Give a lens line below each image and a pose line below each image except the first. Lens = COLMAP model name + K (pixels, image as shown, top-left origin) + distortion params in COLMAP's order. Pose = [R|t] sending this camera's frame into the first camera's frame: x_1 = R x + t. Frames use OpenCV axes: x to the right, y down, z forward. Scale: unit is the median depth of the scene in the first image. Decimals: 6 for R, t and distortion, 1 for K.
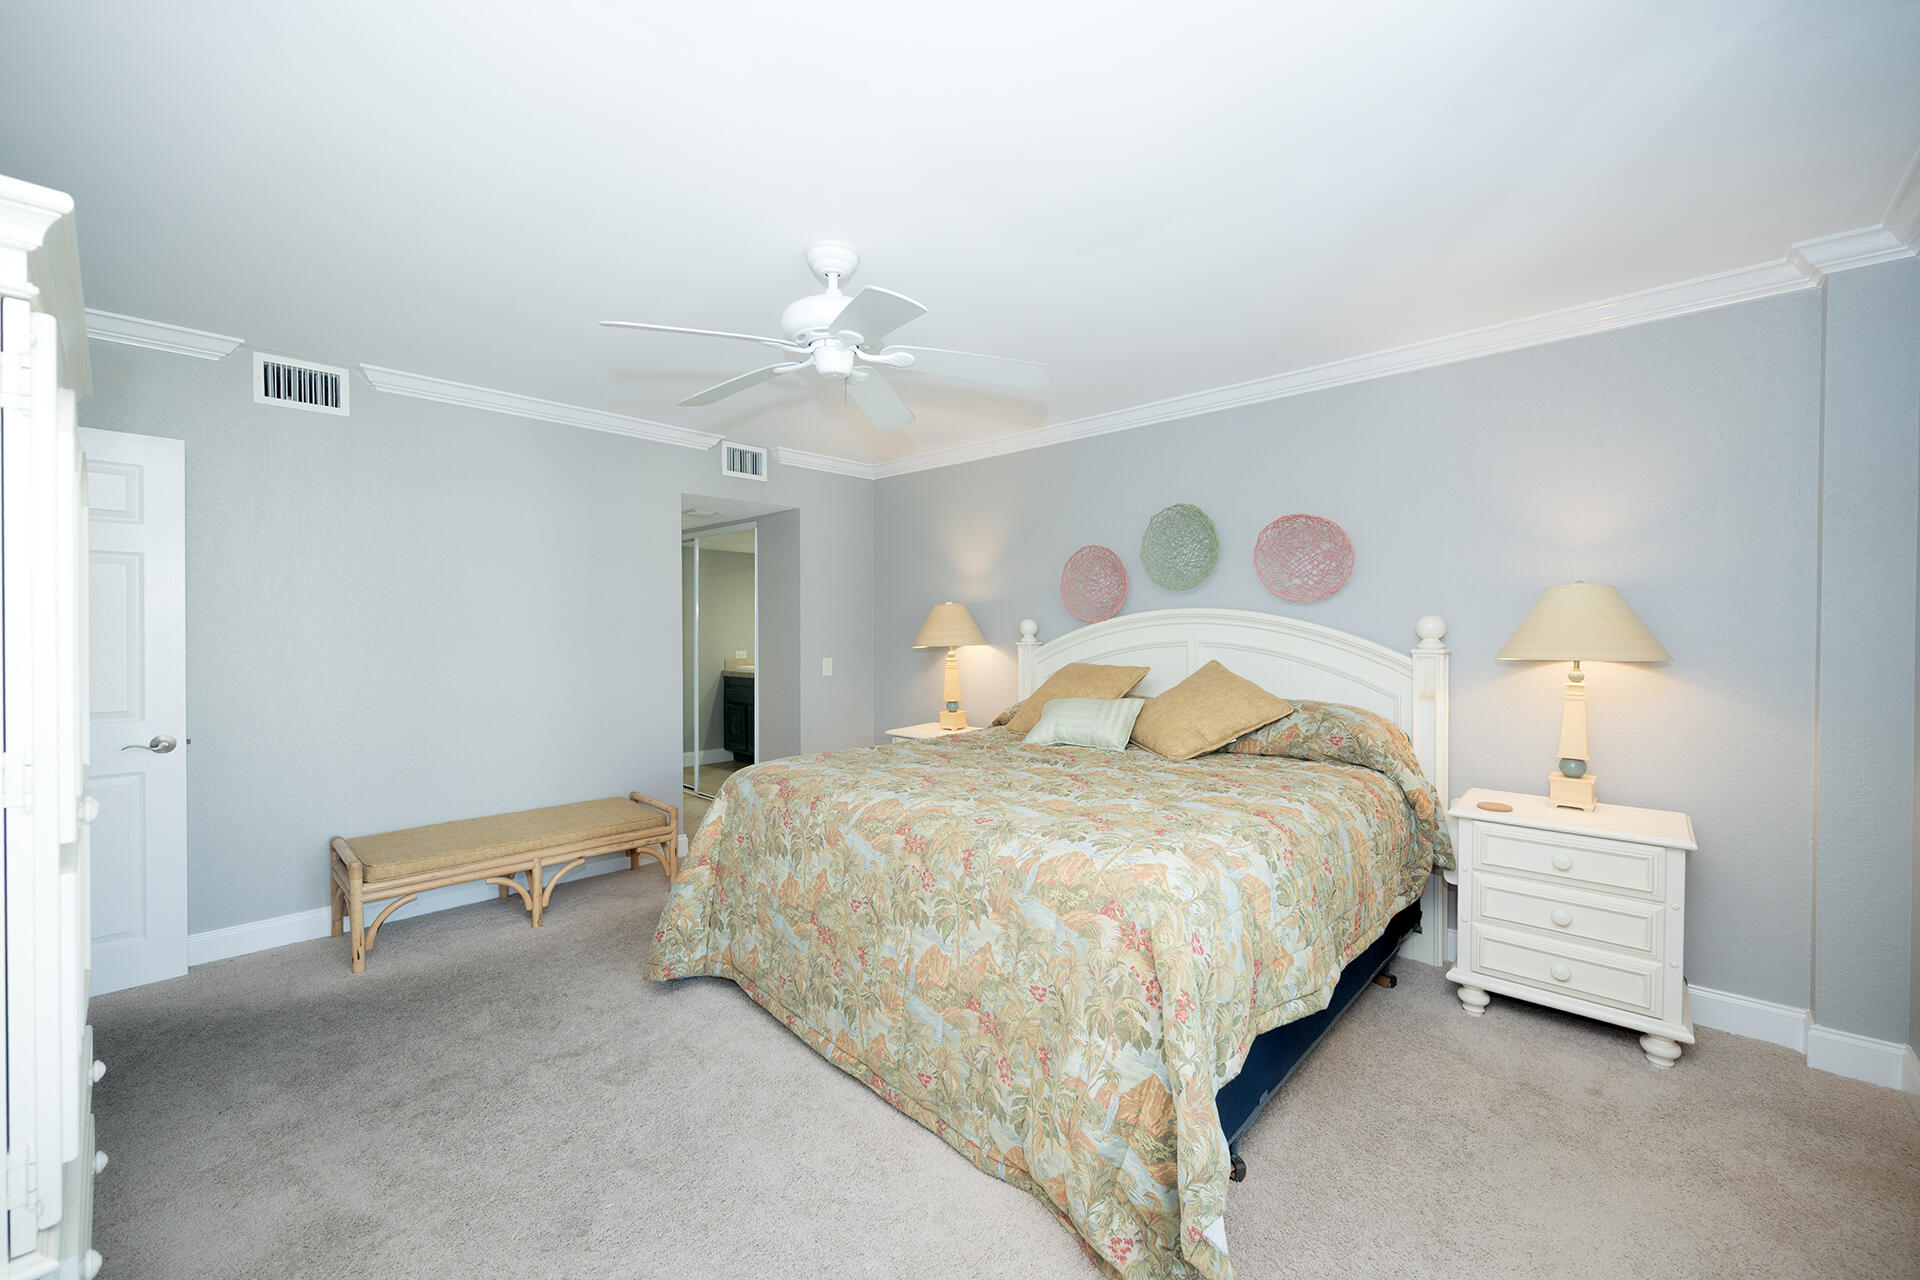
lens RADIAL K [[785.6, 0, 933.4], [0, 785.6, 630.2], [0, 0, 1]] dist [-0.012370, 0.000000]
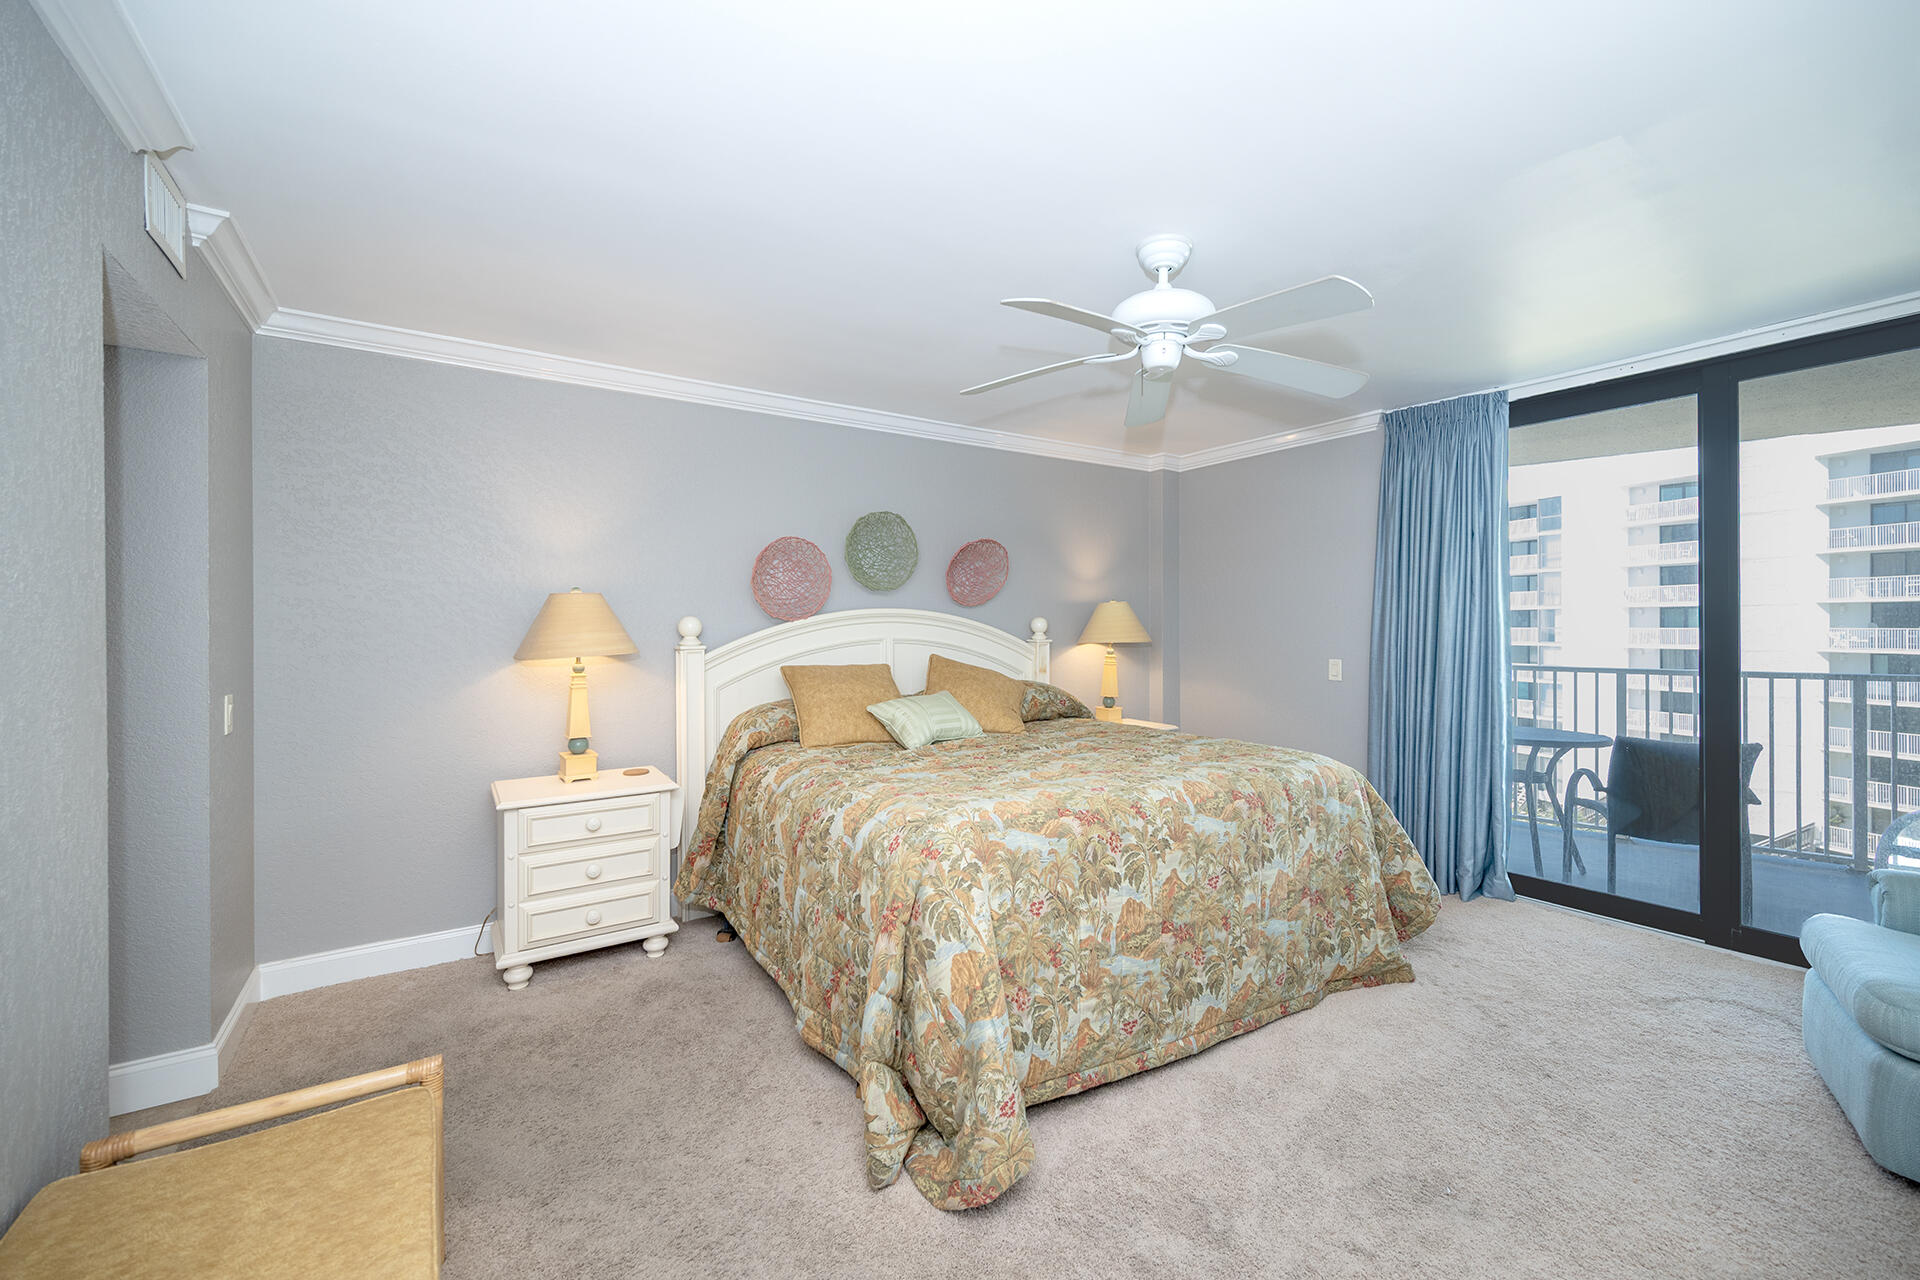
lens RADIAL K [[754.5, 0, 966.4], [0, 754.5, 619.4], [0, 0, 1]] dist [-0.012627, -0.000309]
pose [[0.203879, 0.009595, 0.978949, -0.990973], [0.008357, 0.999898, -0.011541, 0.000779], [-0.978960, 0.010535, 0.203779, 0.940351]]
